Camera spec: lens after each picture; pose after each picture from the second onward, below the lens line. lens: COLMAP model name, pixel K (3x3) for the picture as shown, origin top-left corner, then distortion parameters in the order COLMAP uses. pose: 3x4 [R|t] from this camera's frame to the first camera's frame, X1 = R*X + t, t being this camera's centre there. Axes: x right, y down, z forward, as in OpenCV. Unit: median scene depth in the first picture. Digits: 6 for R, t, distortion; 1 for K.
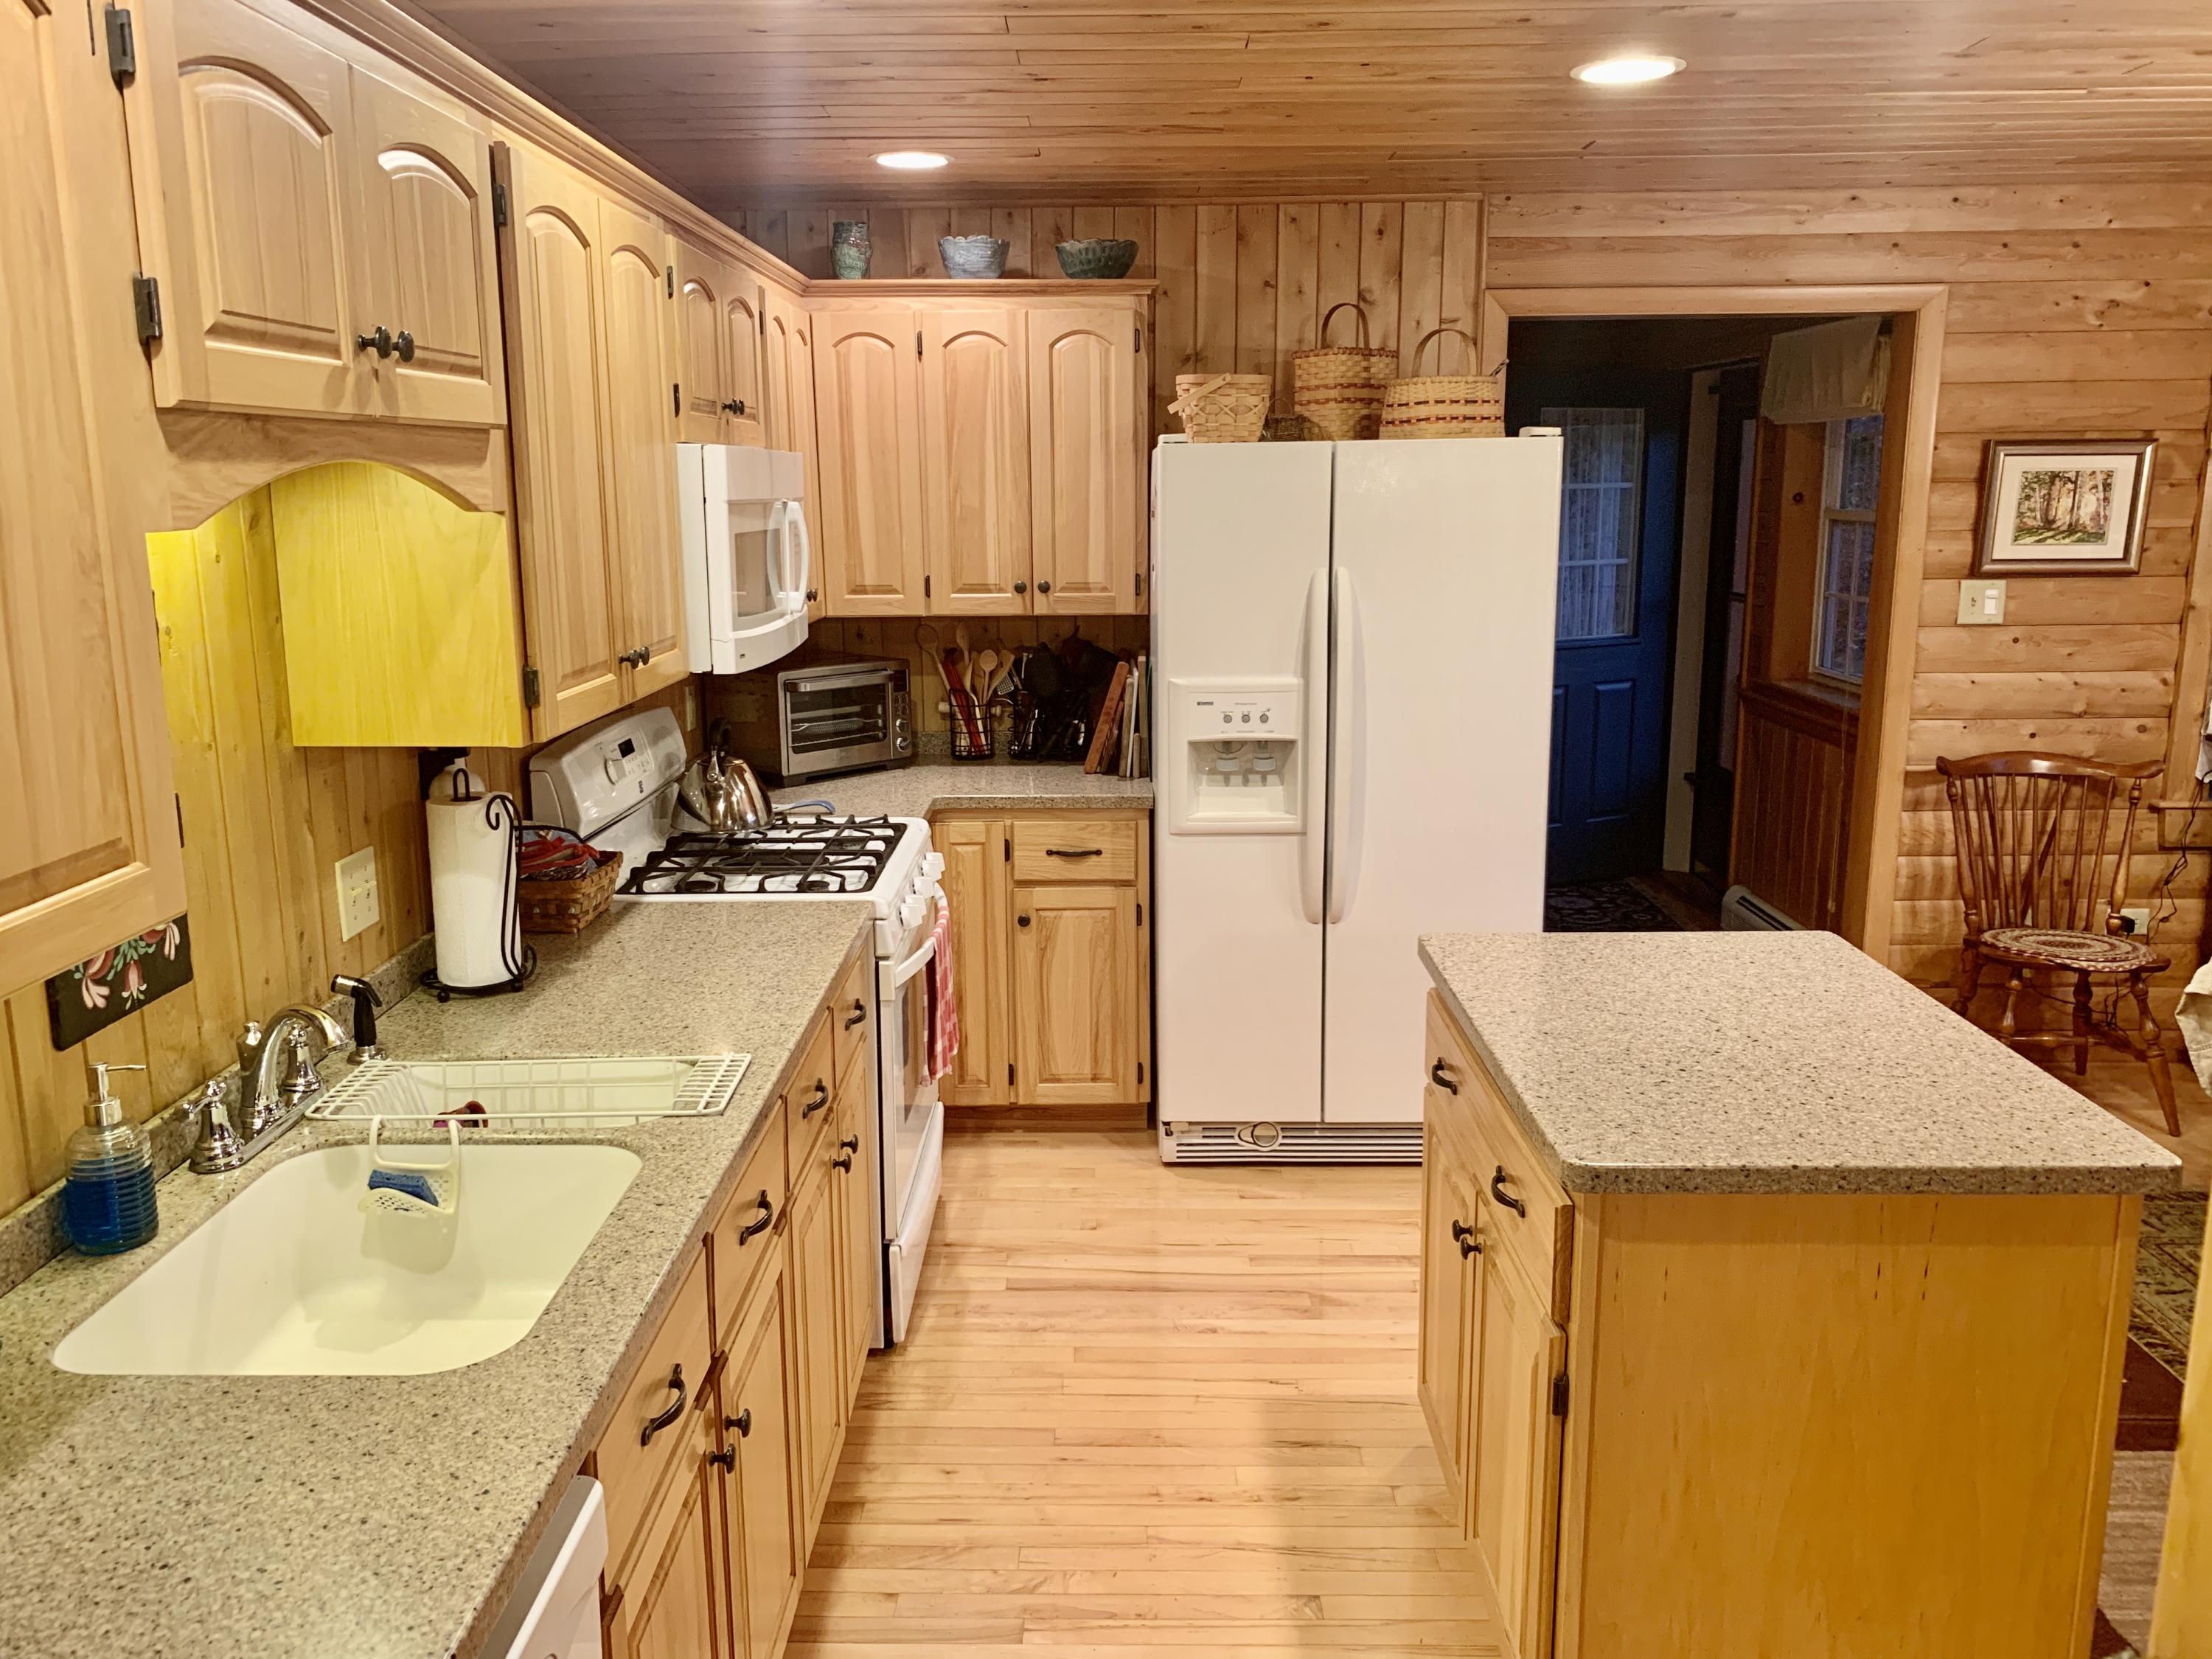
lens RADIAL K [[1705.5, 0, 1099.6], [0, 1705.5, 828.1], [0, 0, 1]] dist [0.006937, -0.020445]
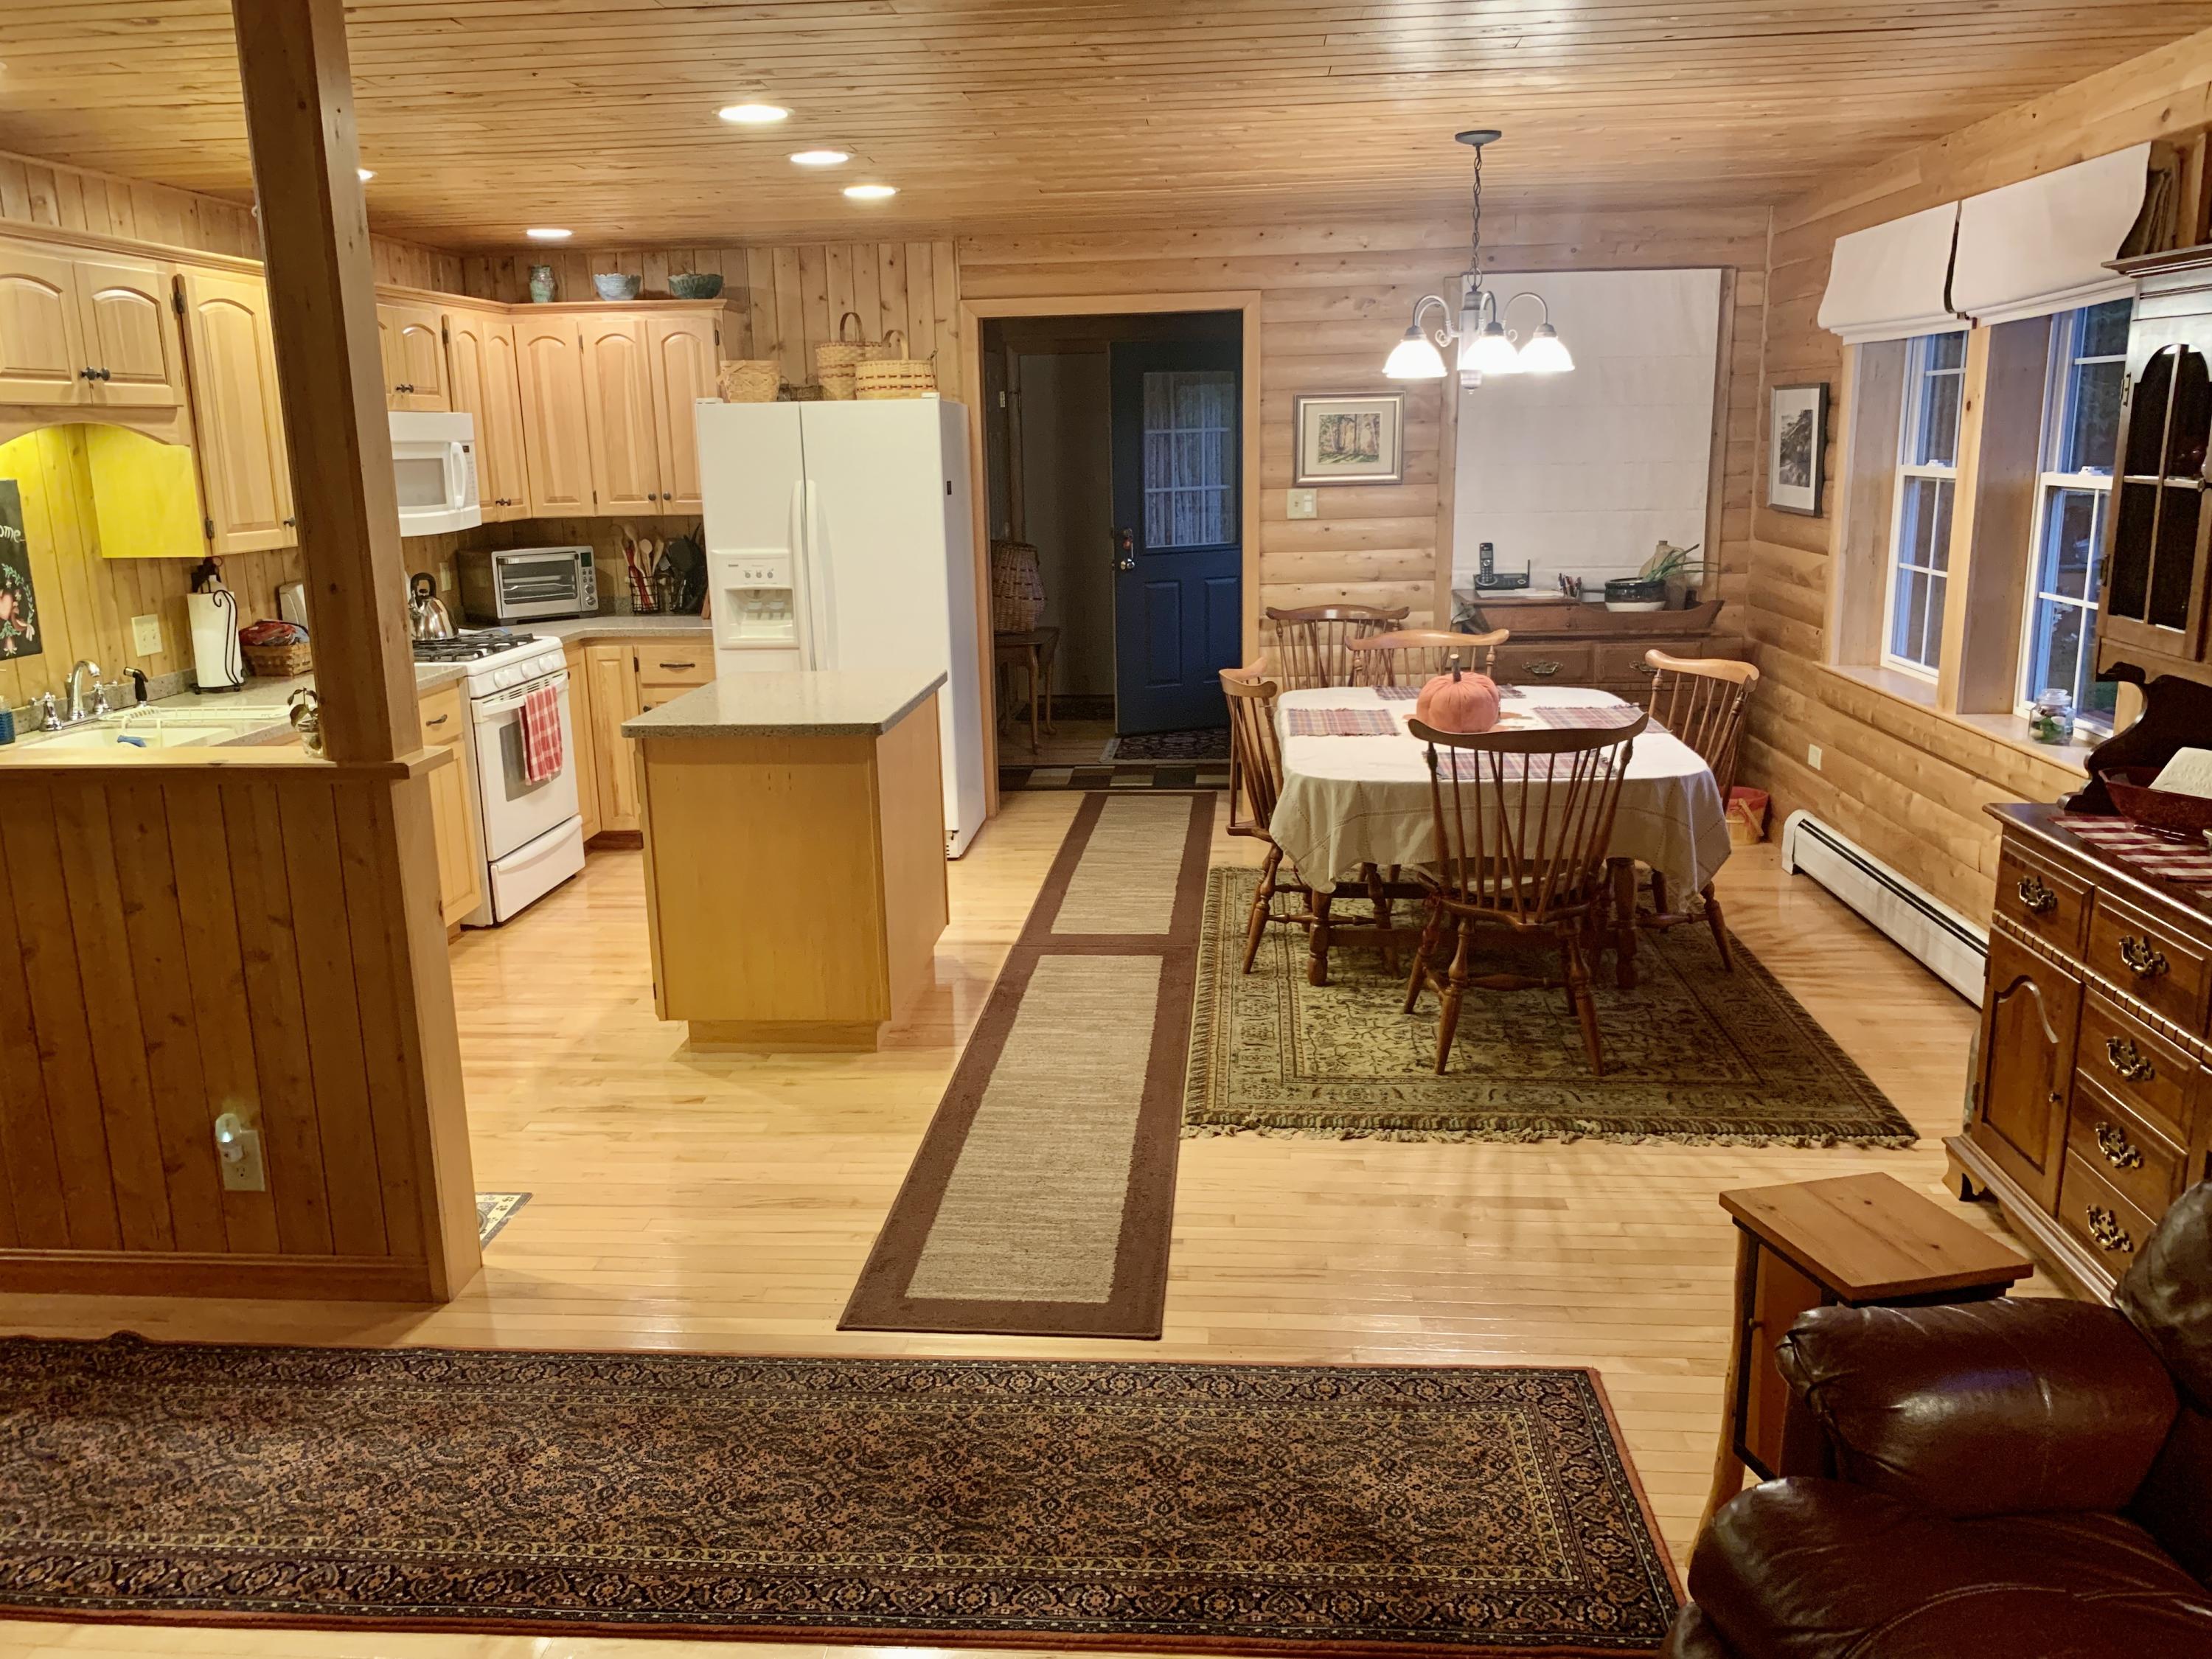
lens RADIAL K [[1705.5, 0, 1109.5], [0, 1705.5, 826.5], [0, 0, 1]] dist [0.006937, -0.020445]
pose [[0.997786, 0.003220, -0.066424, 0.490039], [-0.001514, 0.999668, 0.025711, 0.122663], [0.066485, -0.025554, 0.997460, -0.555549]]
